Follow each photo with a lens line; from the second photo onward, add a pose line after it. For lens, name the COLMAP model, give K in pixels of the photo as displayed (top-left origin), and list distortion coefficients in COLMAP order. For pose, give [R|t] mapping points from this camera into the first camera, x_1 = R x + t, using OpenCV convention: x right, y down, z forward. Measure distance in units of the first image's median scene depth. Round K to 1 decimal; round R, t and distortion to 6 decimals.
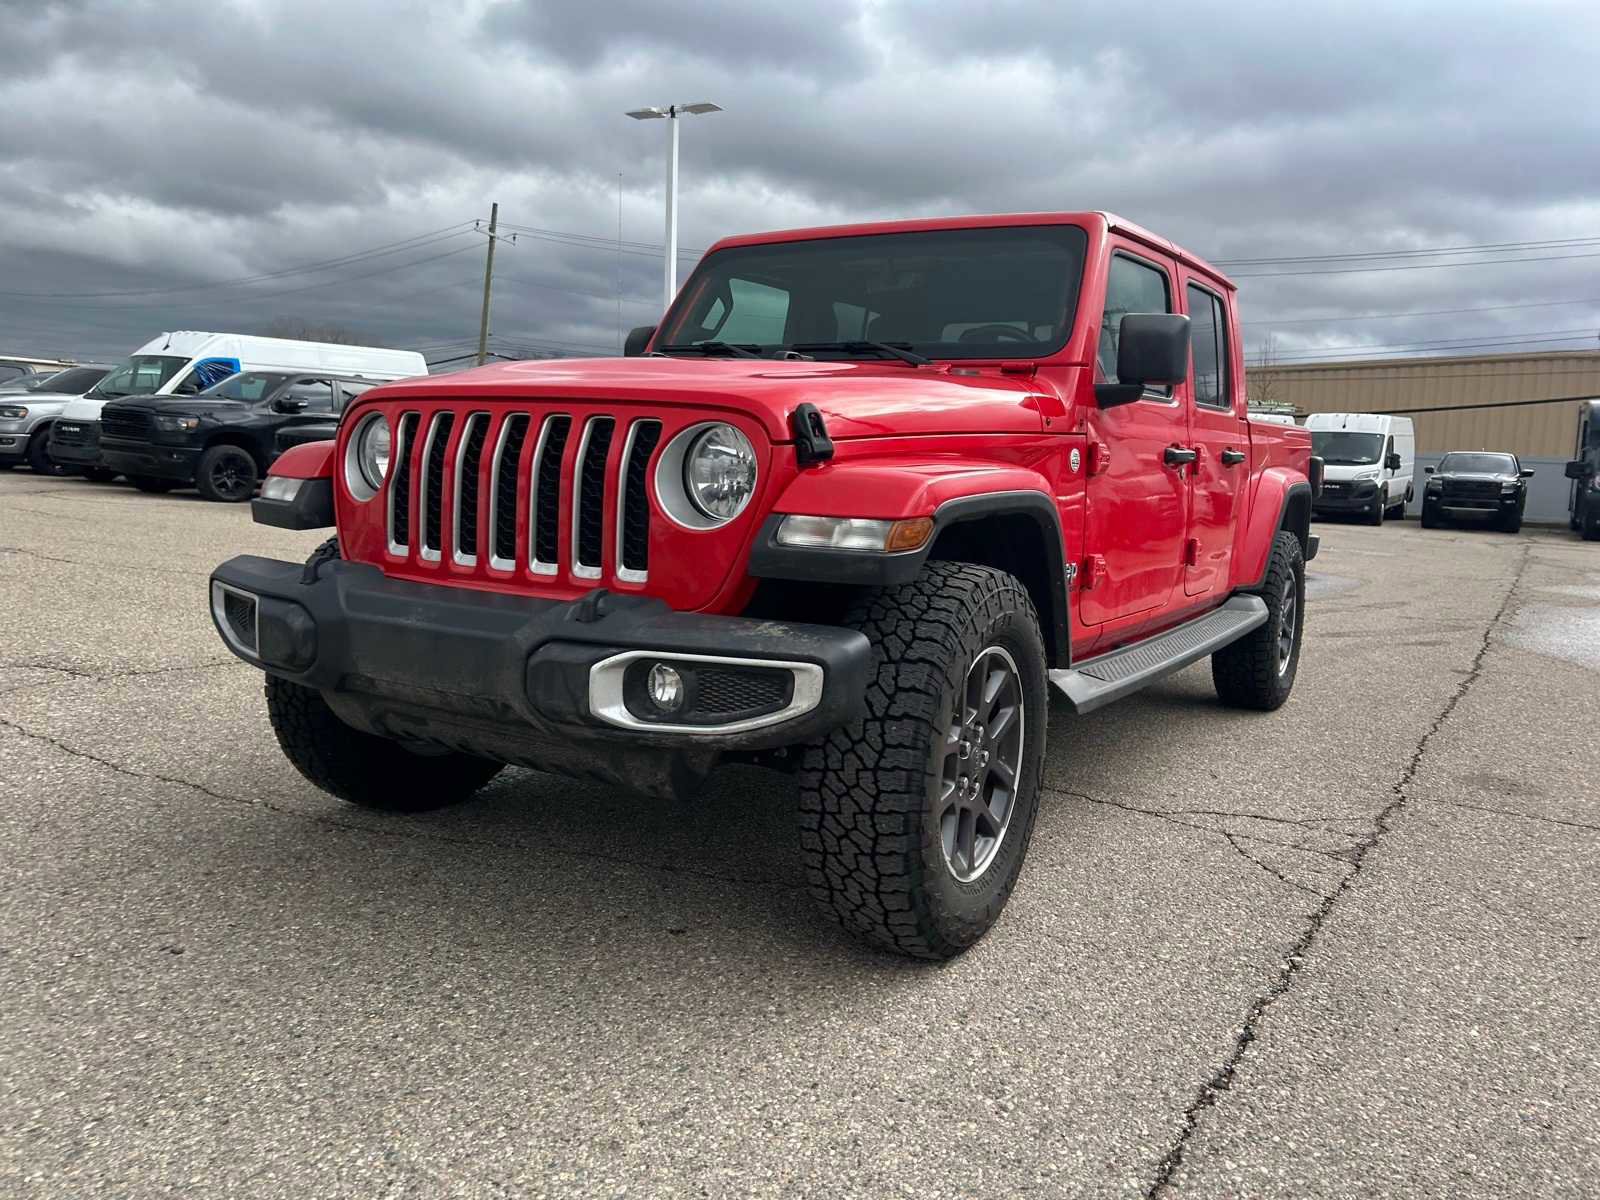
lens RADIAL K [[1205.9, 0, 805.5], [0, 1205.9, 583.6], [0, 0, 1]] dist [0.051900, -0.055329]
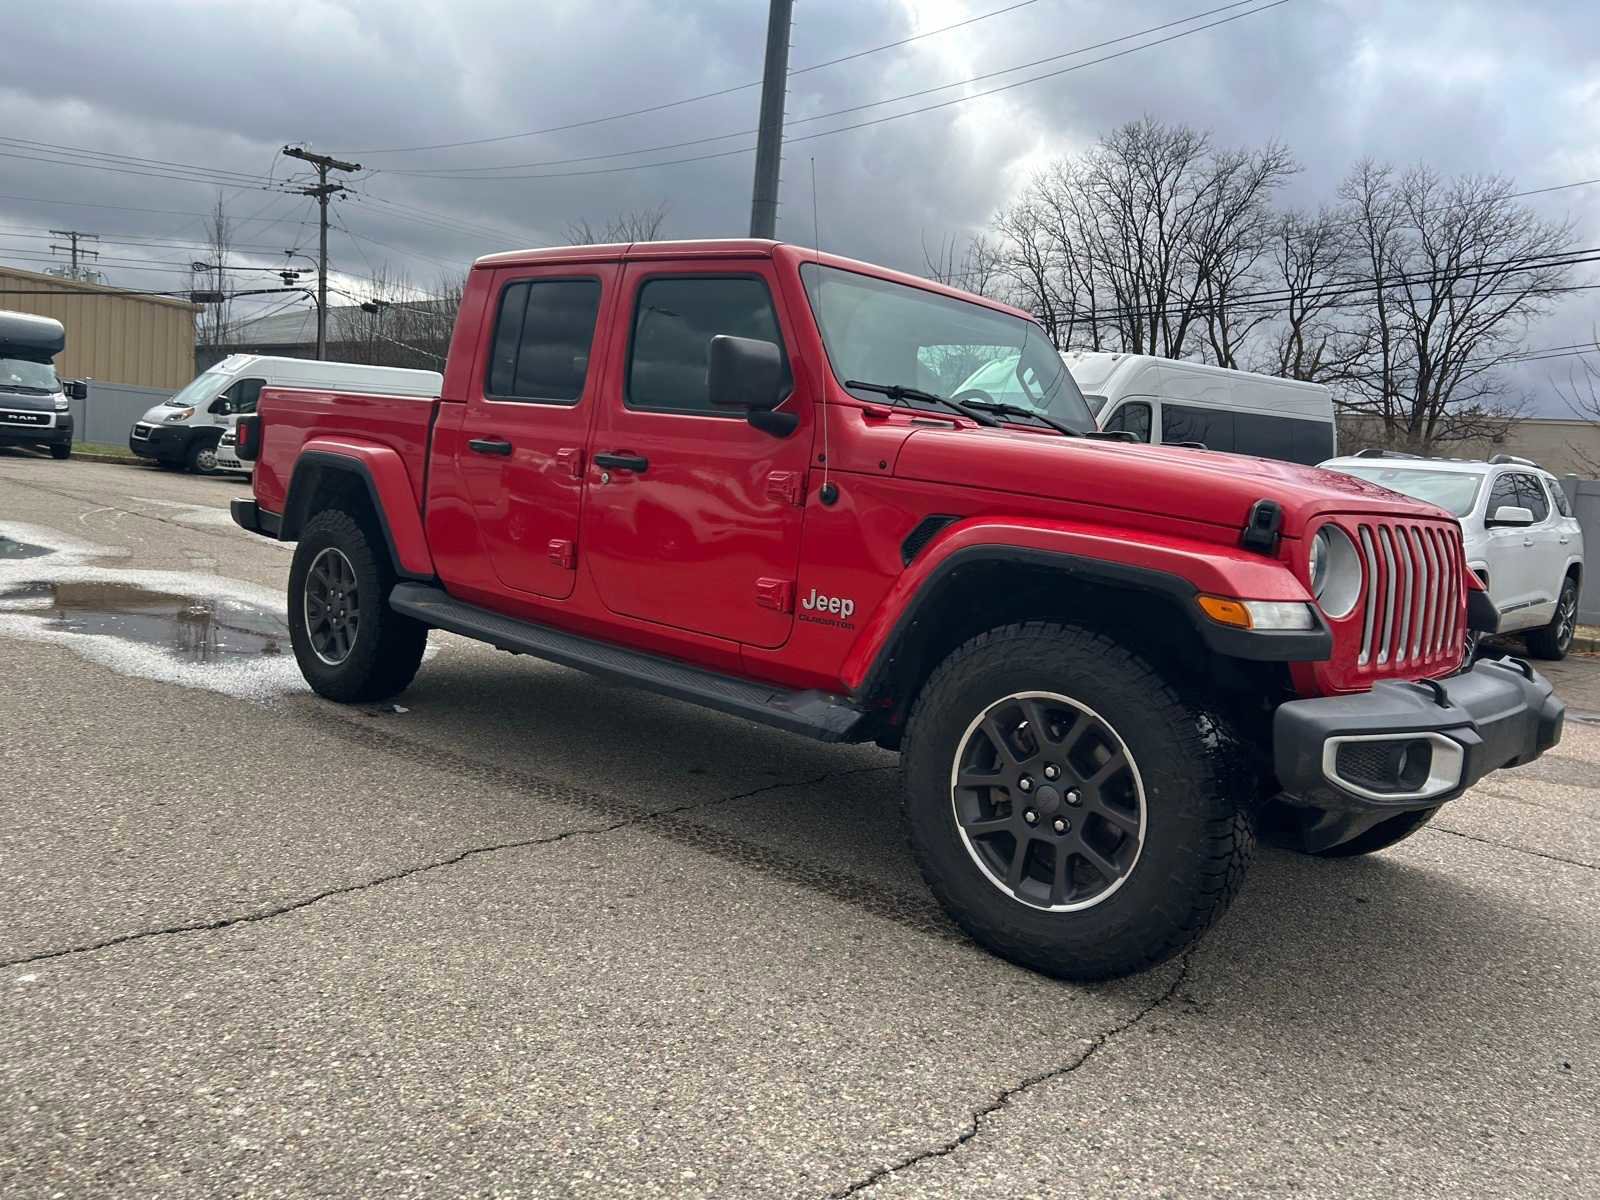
lens RADIAL K [[1205.9, 0, 810.7], [0, 1205.9, 585.4], [0, 0, 1]] dist [0.051900, -0.055329]
pose [[0.207277, -0.119385, 0.970971, -1.493456], [0.025959, 0.992848, 0.116533, -0.234482], [-0.977938, 0.001051, 0.208893, 1.297204]]
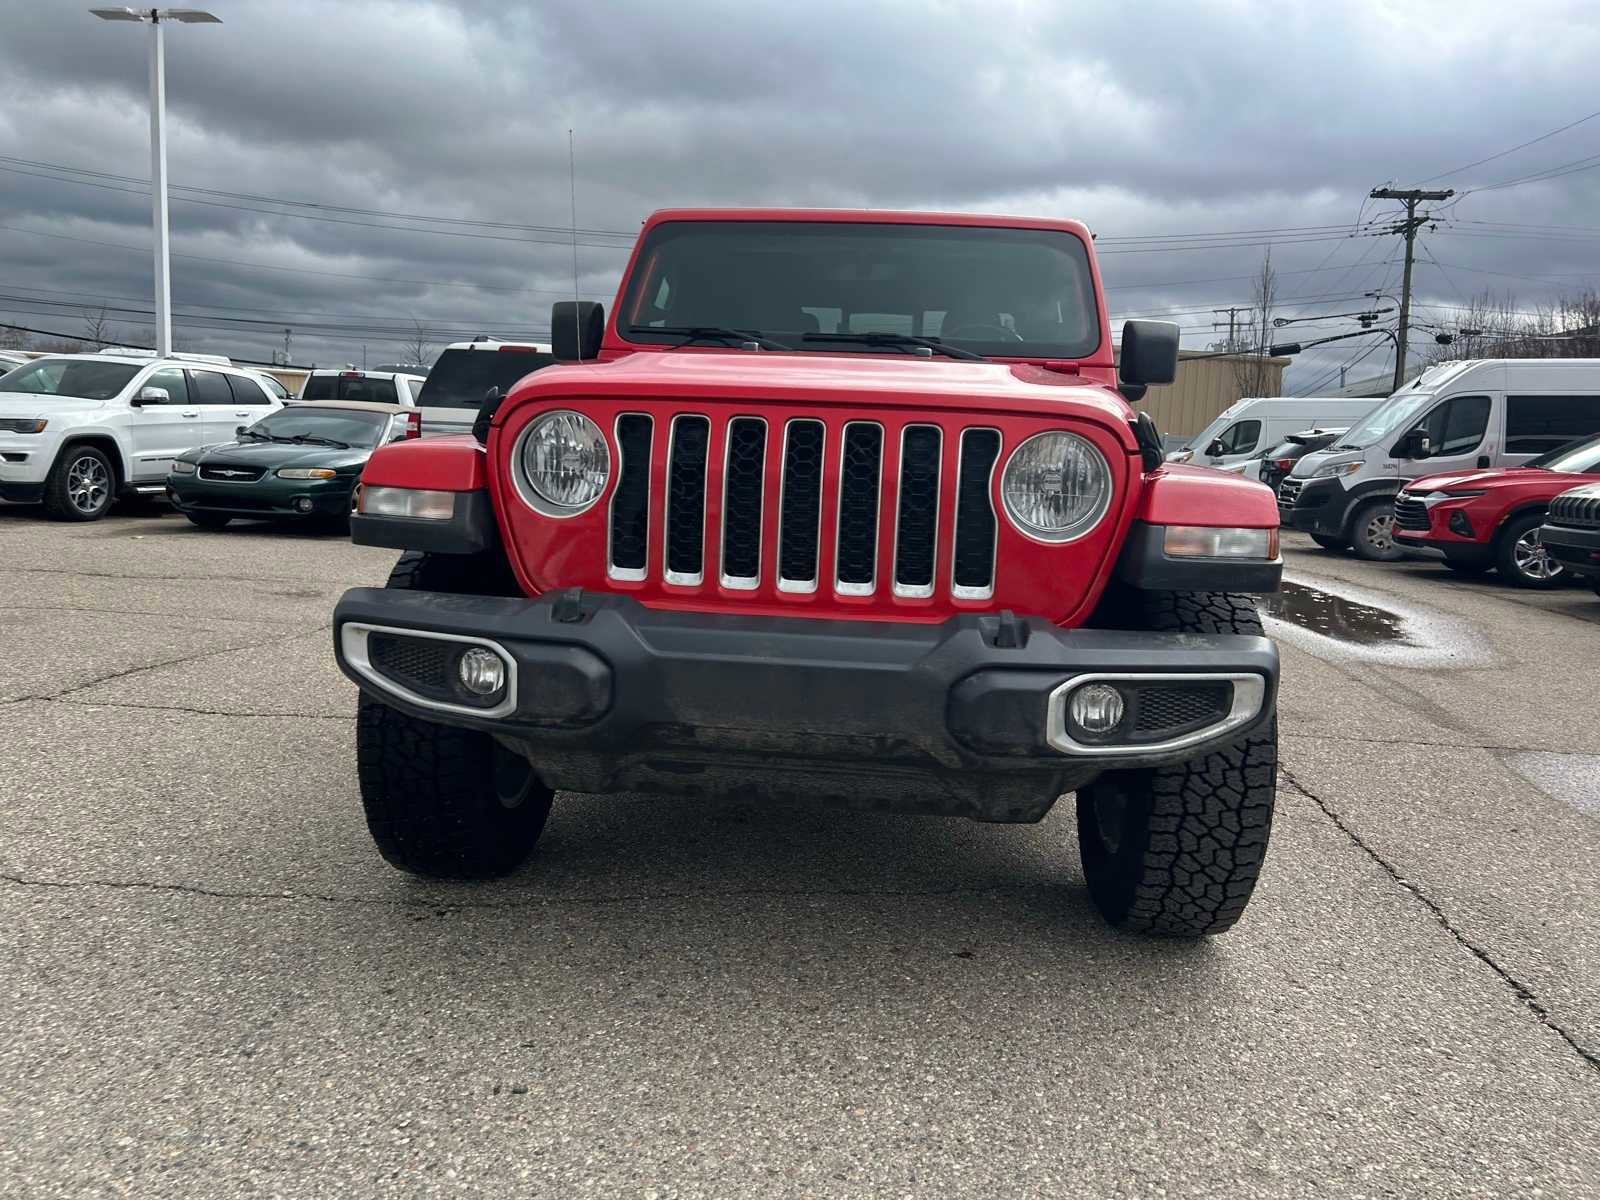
lens RADIAL K [[1205.9, 0, 808.4], [0, 1205.9, 590.5], [0, 0, 1]] dist [0.051900, -0.055329]
pose [[0.901403, -0.055196, 0.429449, -0.610961], [0.040170, 0.998224, 0.043985, -0.051183], [-0.431114, -0.022397, 0.902019, 0.181435]]
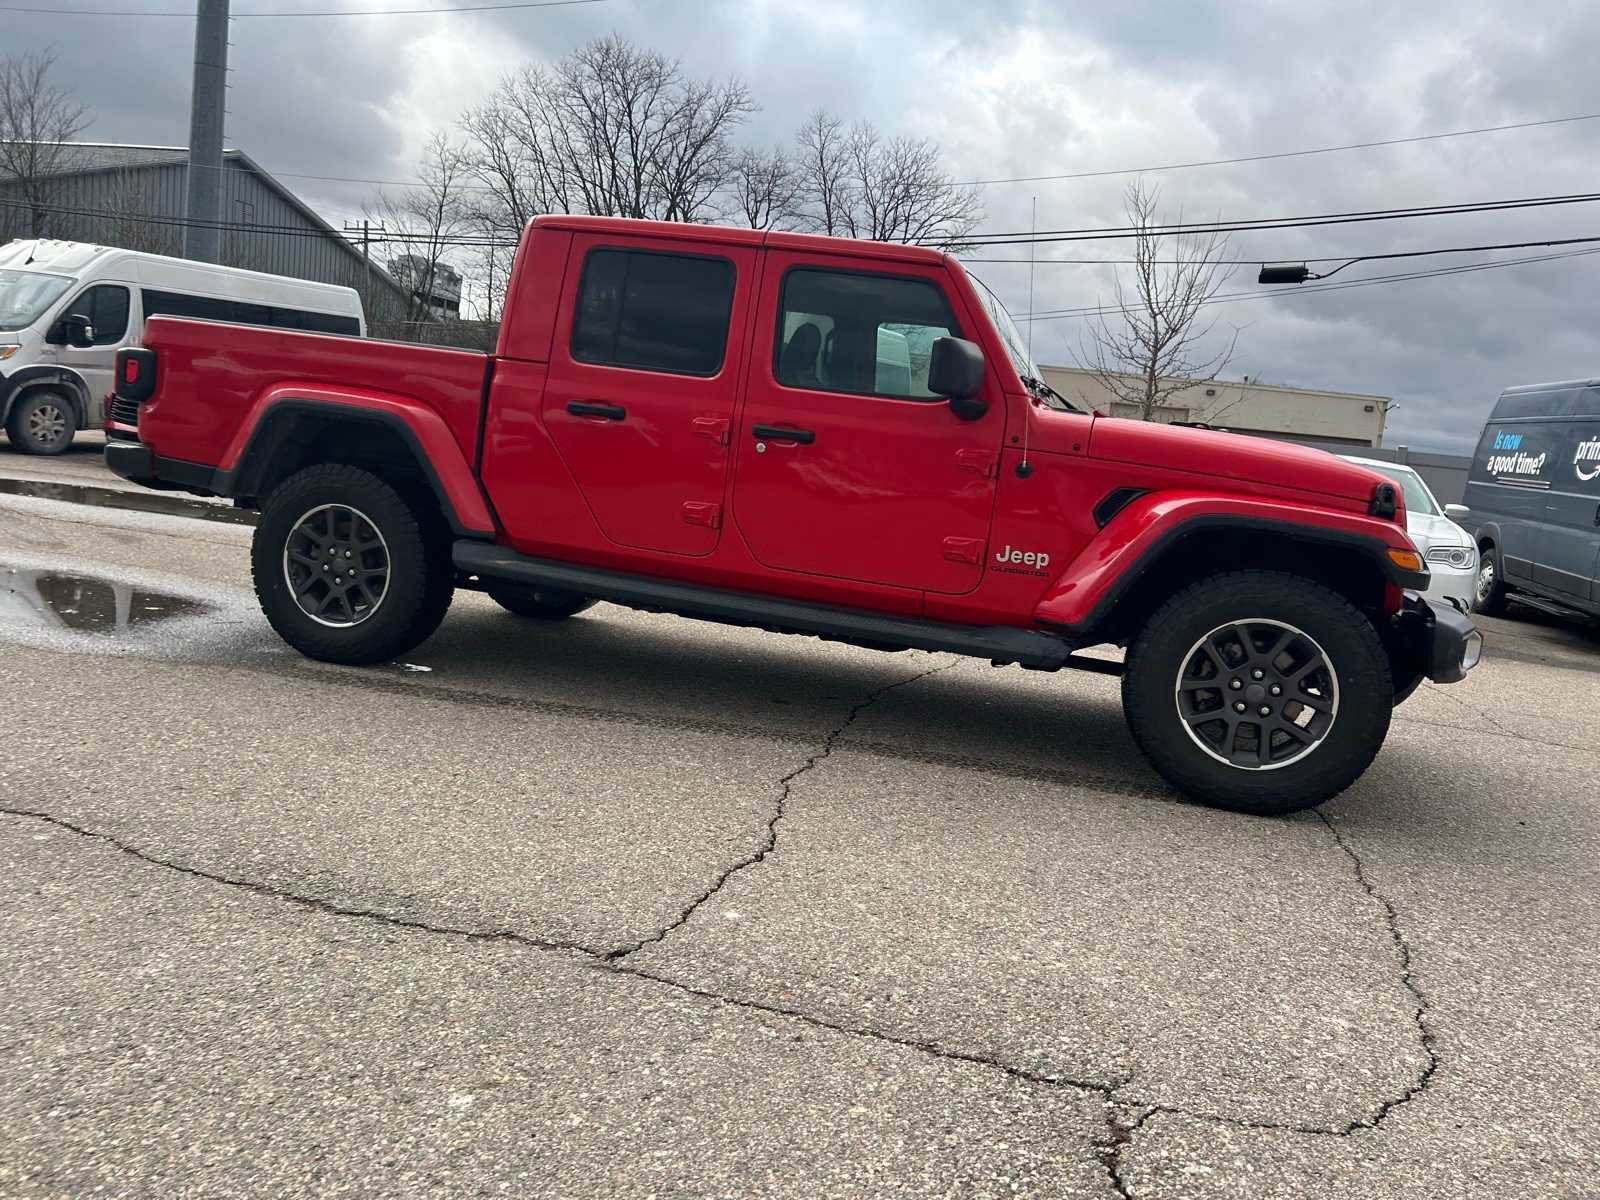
lens RADIAL K [[1205.9, 0, 808.9], [0, 1205.9, 592.8], [0, 0, 1]] dist [0.051900, -0.055329]
pose [[-0.249712, -0.193554, 0.948779, -1.716584], [-0.016563, 0.980530, 0.195672, -0.329737], [-0.968179, 0.033147, -0.248055, 2.226054]]
